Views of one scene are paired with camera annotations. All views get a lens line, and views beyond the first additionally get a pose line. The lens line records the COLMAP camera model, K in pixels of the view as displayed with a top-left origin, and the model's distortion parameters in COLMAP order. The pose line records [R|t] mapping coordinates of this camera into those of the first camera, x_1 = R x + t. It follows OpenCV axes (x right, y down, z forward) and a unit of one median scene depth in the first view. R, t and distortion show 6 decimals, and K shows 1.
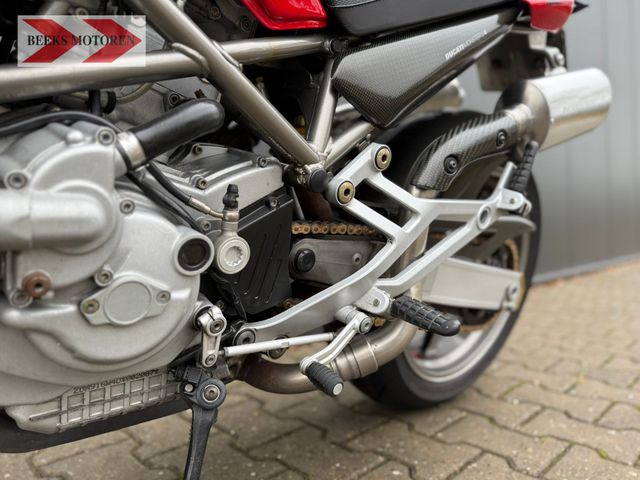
lens RADIAL K [[447.2, 0, 321.1], [0, 447.2, 246.0], [0, 0, 1]] dist [0.029403, -0.034522]
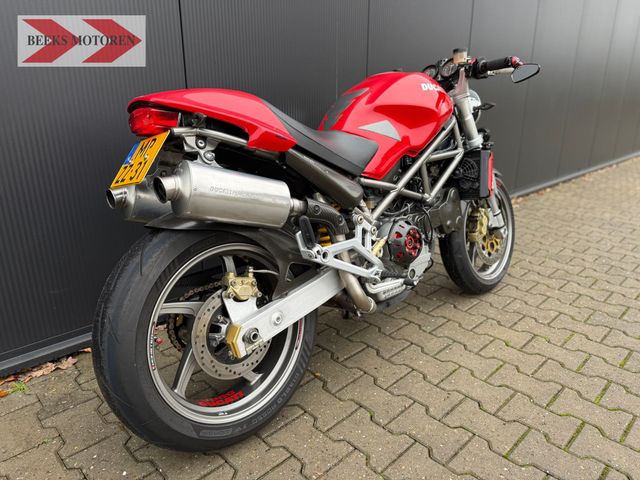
lens RADIAL K [[447.2, 0, 322.0], [0, 447.2, 235.8], [0, 0, 1]] dist [0.029403, -0.034522]
pose [[0.999307, 0.030080, 0.021939, -1.272874], [-0.035007, 0.959744, 0.278686, -0.856286], [-0.012673, -0.279261, 0.960132, -2.362230]]
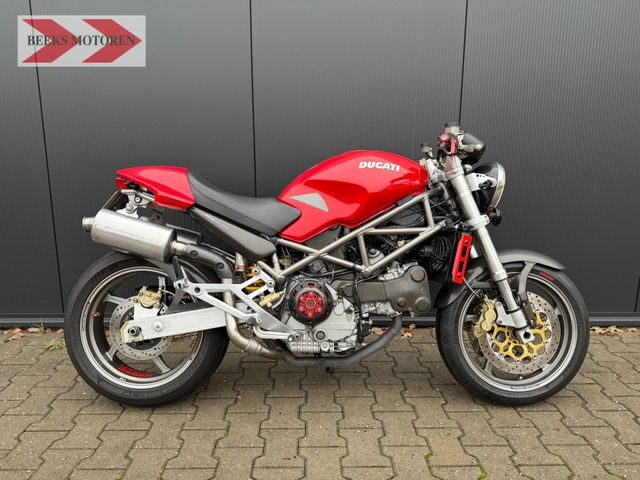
lens RADIAL K [[447.2, 0, 324.4], [0, 447.2, 238.9], [0, 0, 1]] dist [0.029403, -0.034522]
pose [[0.738535, 0.158970, -0.655205, 1.182558], [-0.039784, 0.980387, 0.193024, -1.057640], [0.673040, -0.116489, 0.730375, -1.805883]]
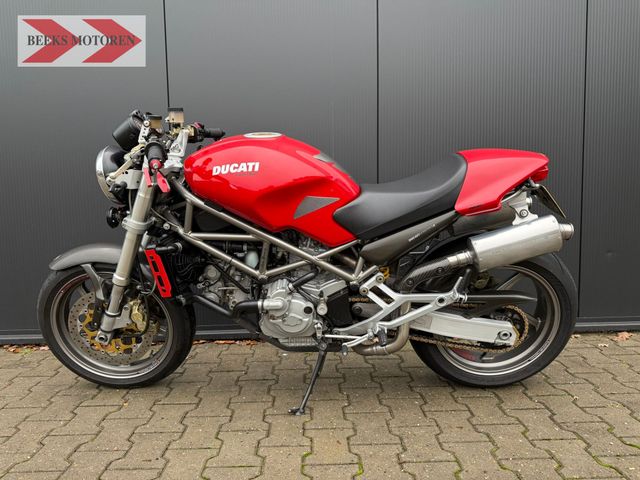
lens RADIAL K [[447.2, 0, 319.5], [0, 447.2, 241.7], [0, 0, 1]] dist [0.029403, -0.034522]
pose [[0.733291, 0.073791, -0.675899, 1.680774], [-0.014294, 0.995547, 0.093180, -0.665639], [0.679764, -0.058666, 0.731080, -1.234642]]
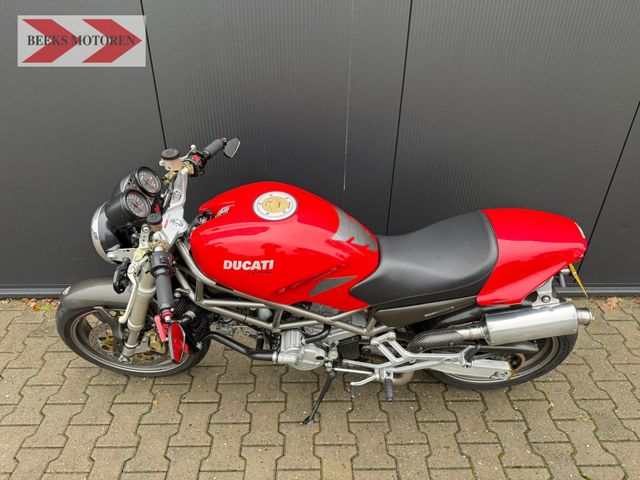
lens RADIAL K [[447.2, 0, 319.7], [0, 447.2, 242.4], [0, 0, 1]] dist [0.029403, -0.034522]
pose [[0.734590, 0.378472, -0.563149, 1.147451], [-0.044778, 0.855209, 0.516345, -2.119139], [0.677032, -0.354085, 0.645175, -0.901876]]
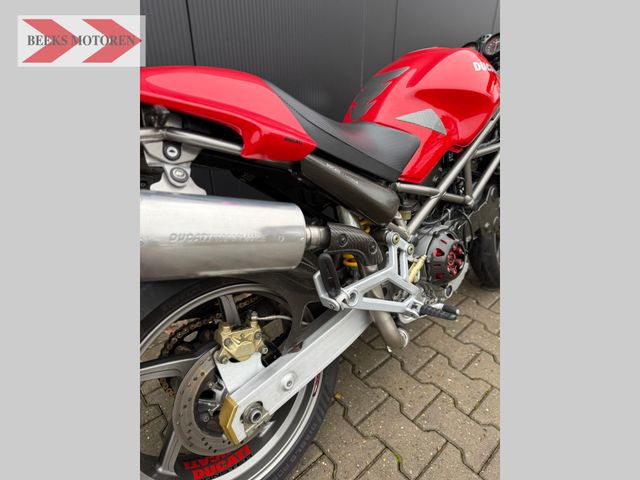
lens RADIAL K [[343.6, 0, 320.3], [0, 343.6, 235.4], [0, 0, 1]] dist [-0.022695, -0.000662]
pose [[0.998508, 0.047300, -0.027277, -1.300923], [-0.032436, 0.915708, 0.400534, -0.868520], [0.043923, -0.399052, 0.915876, -1.374719]]
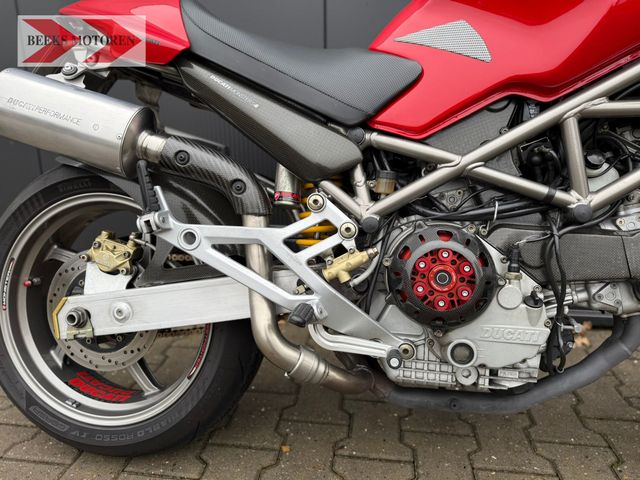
lens RADIAL K [[447.2, 0, 323.6], [0, 447.2, 240.9], [0, 0, 1]] dist [0.029403, -0.034522]
pose [[0.610125, 0.215385, -0.762467, 0.012764], [-0.023357, 0.966812, 0.254419, -0.494308], [0.791961, -0.137418, 0.594907, -0.780383]]
